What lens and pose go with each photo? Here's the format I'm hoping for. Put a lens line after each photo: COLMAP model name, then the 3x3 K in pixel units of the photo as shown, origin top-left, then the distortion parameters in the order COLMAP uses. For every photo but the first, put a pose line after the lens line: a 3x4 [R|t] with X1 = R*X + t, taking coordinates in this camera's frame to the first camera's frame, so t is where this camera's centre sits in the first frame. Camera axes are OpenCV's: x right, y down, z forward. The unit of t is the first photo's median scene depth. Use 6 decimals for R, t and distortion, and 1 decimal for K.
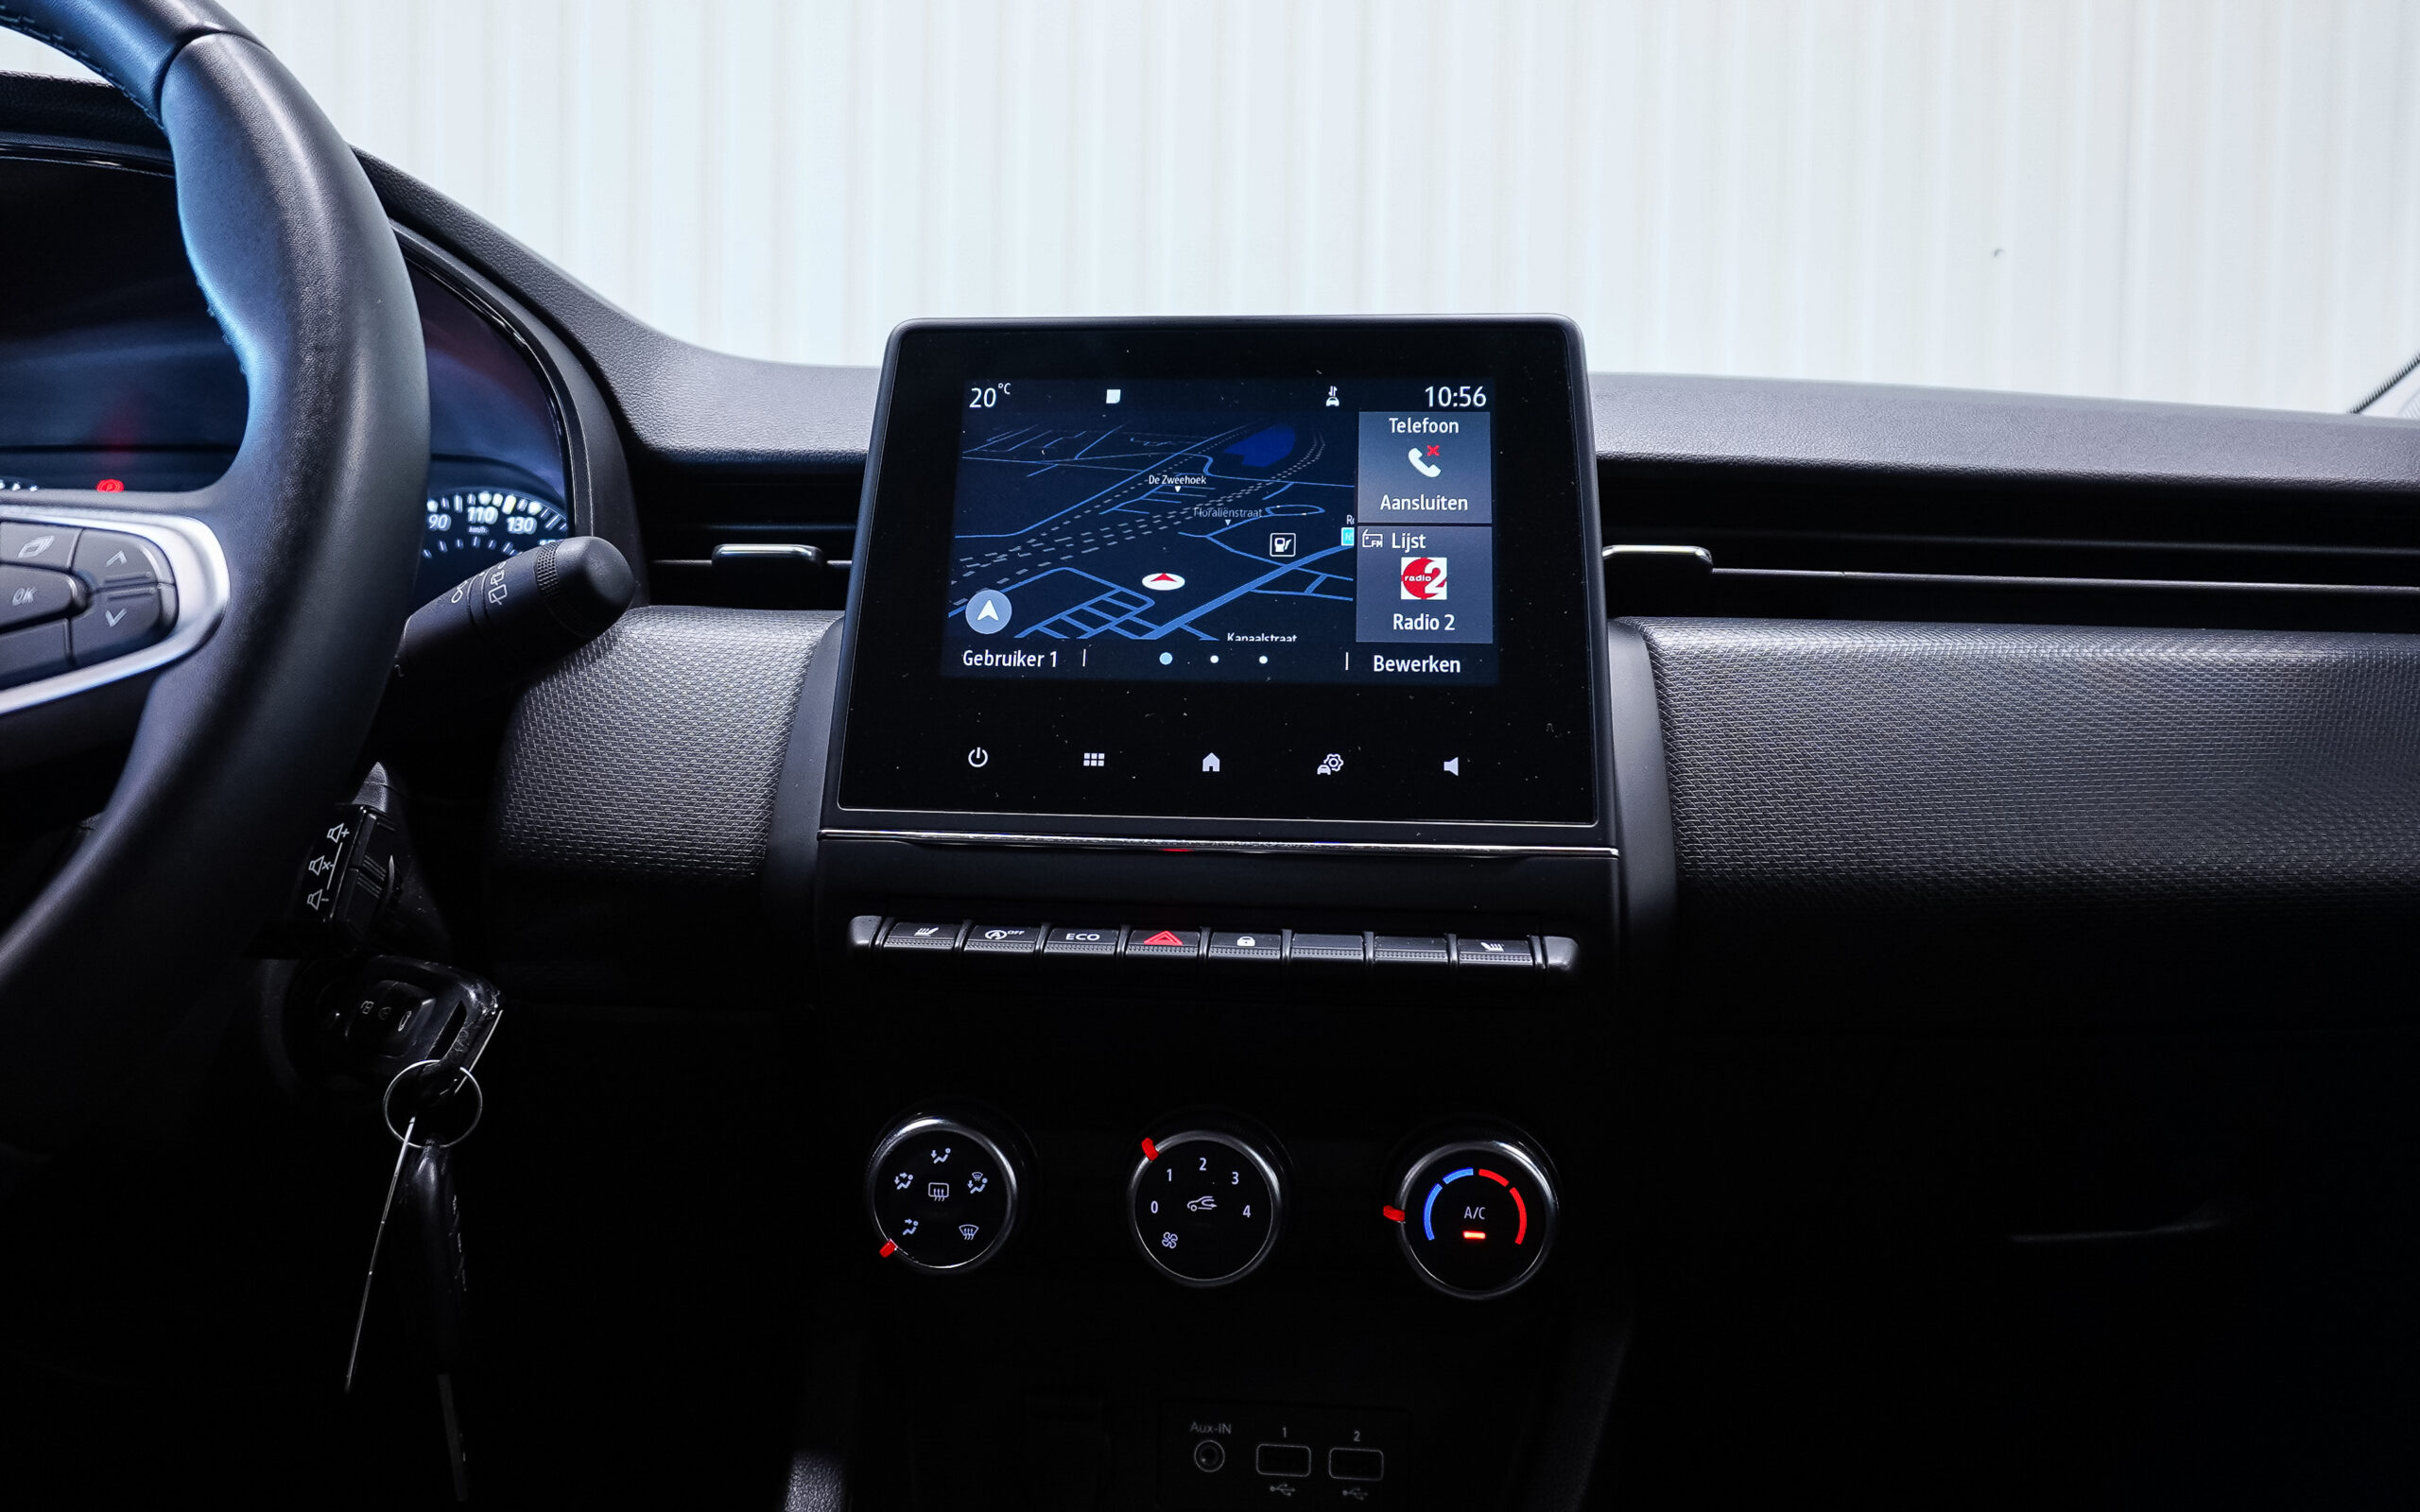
lens RADIAL K [[1694.3, 0, 1159.8], [0, 1694.3, 744.5], [0, 0, 1]] dist [-0.037653, 0.010168]
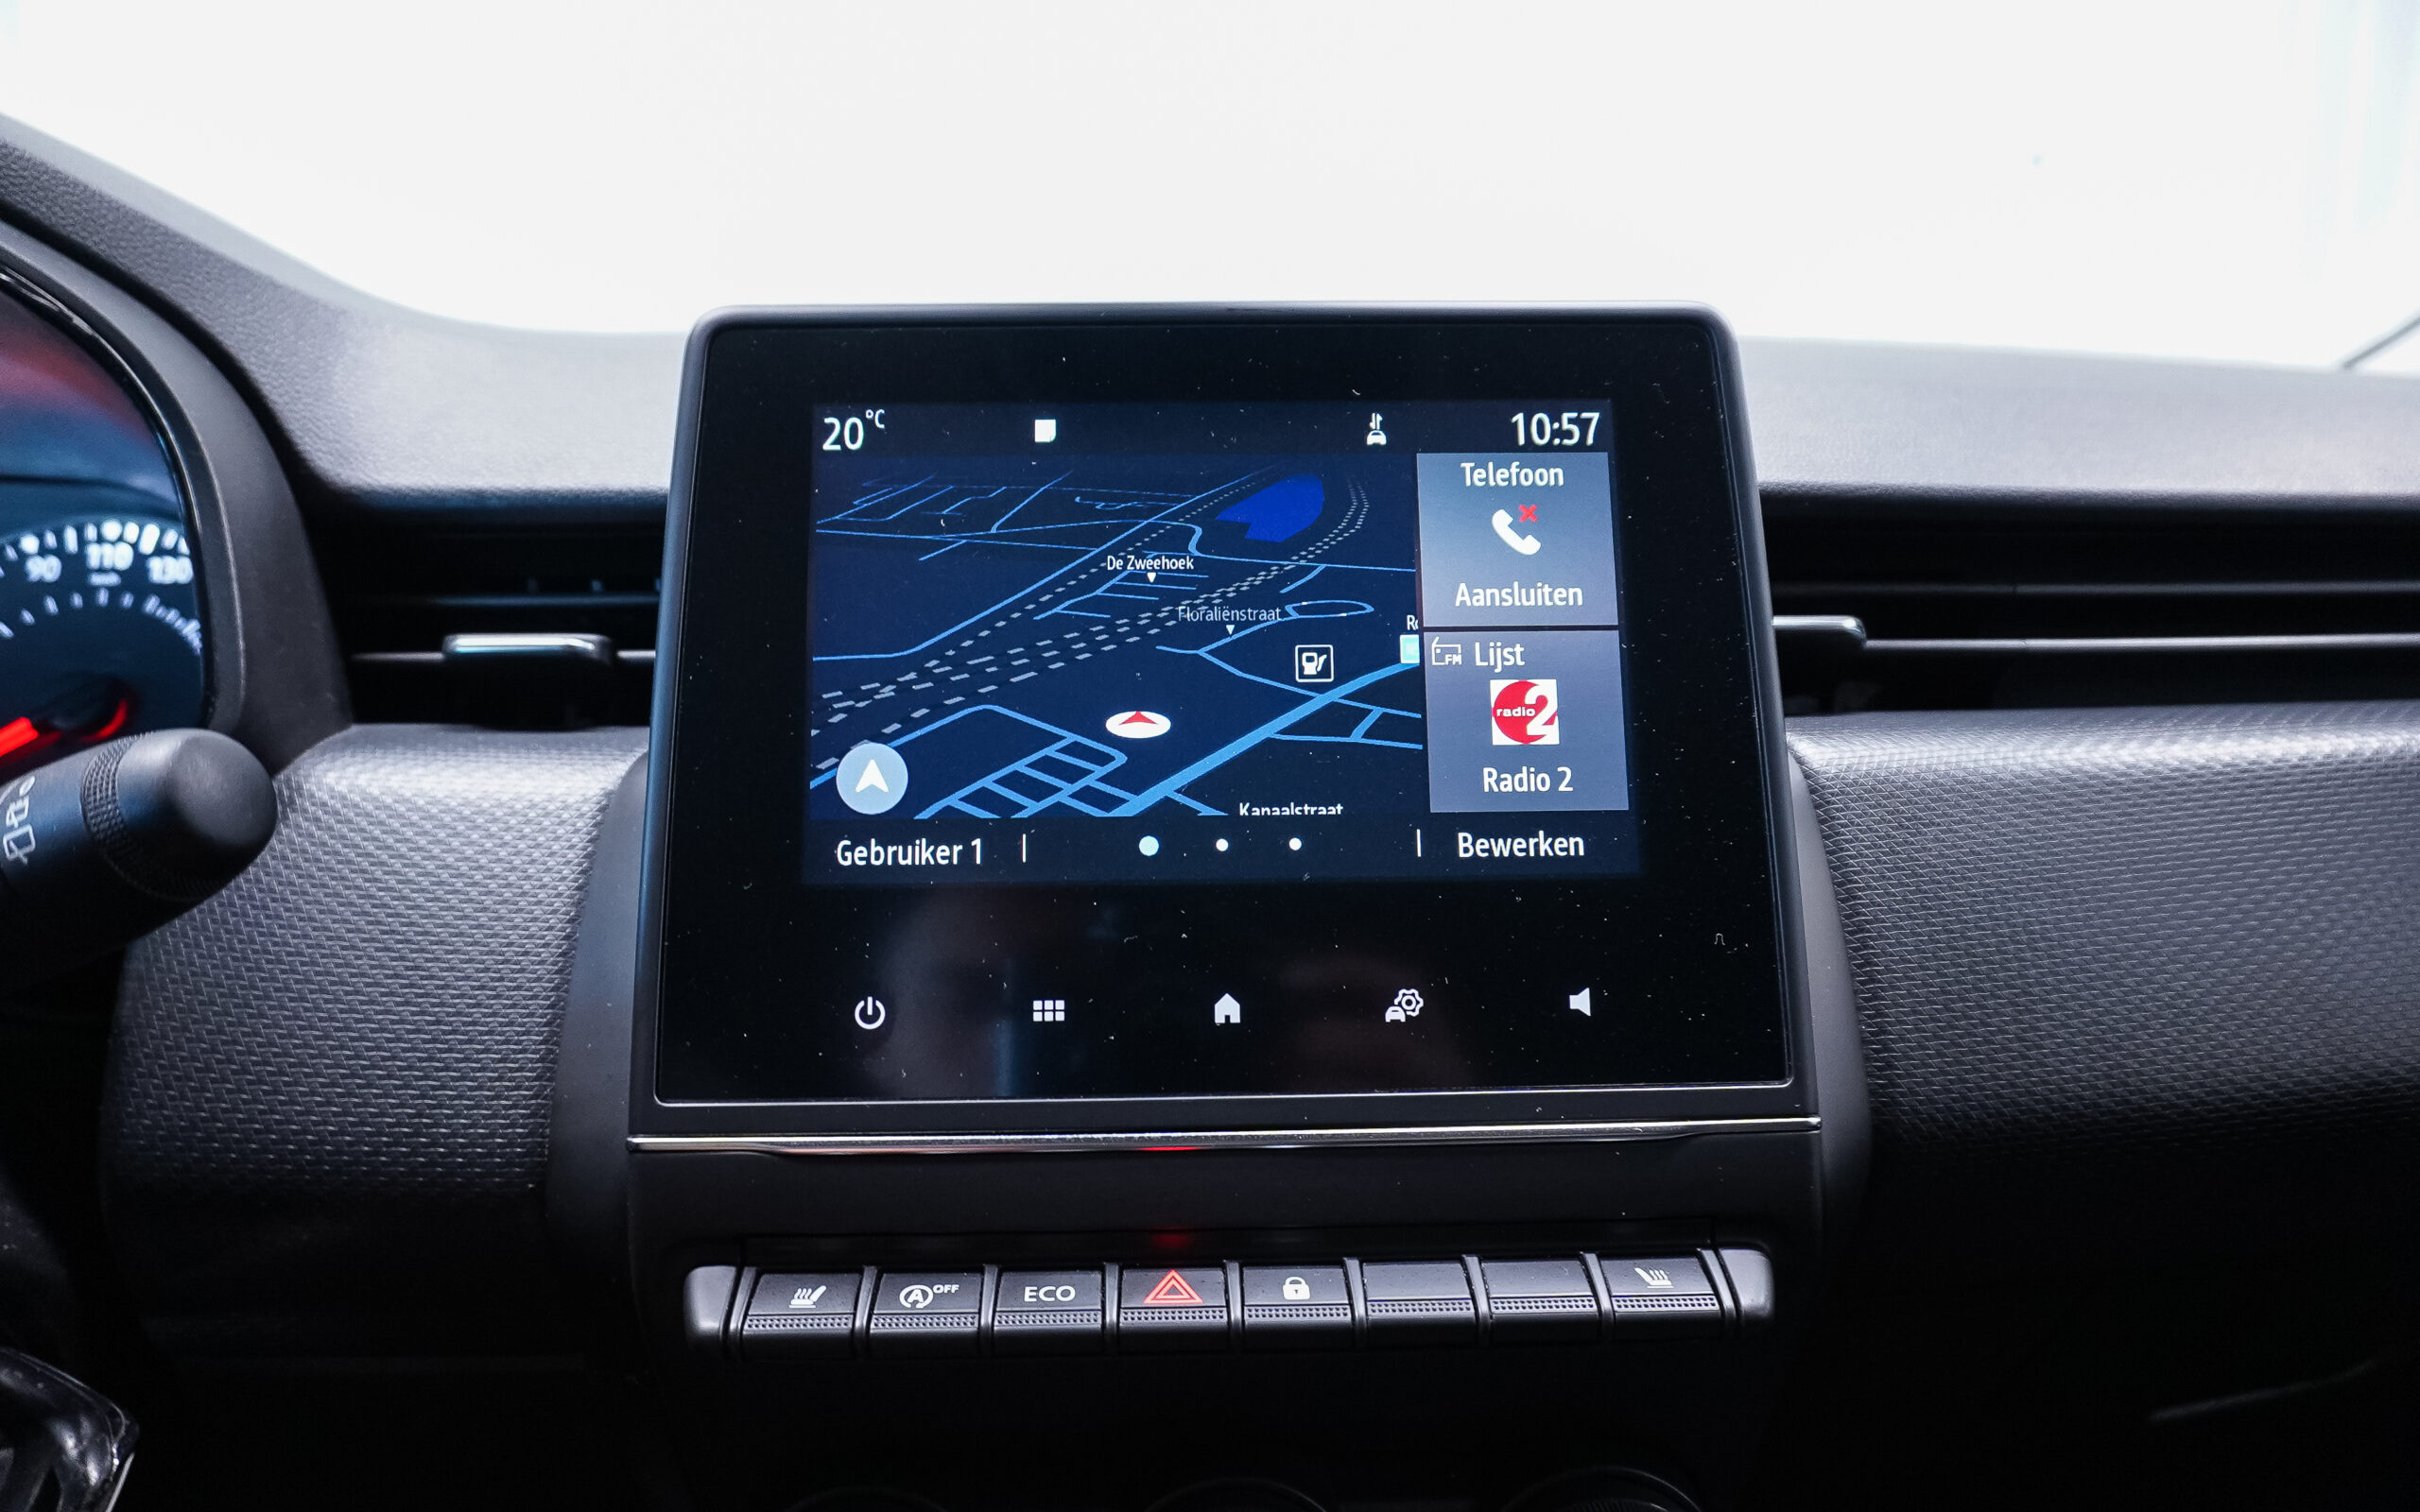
lens RADIAL K [[1662.3, 0, 1211.7], [0, 1662.3, 774.0], [0, 0, 1]] dist [-0.059625, 0.031808]
pose [[0.990718, -0.041346, 0.129496, -0.055275], [0.026339, 0.992955, 0.115526, -0.153871], [-0.133360, -0.111043, 0.984827, 0.360802]]
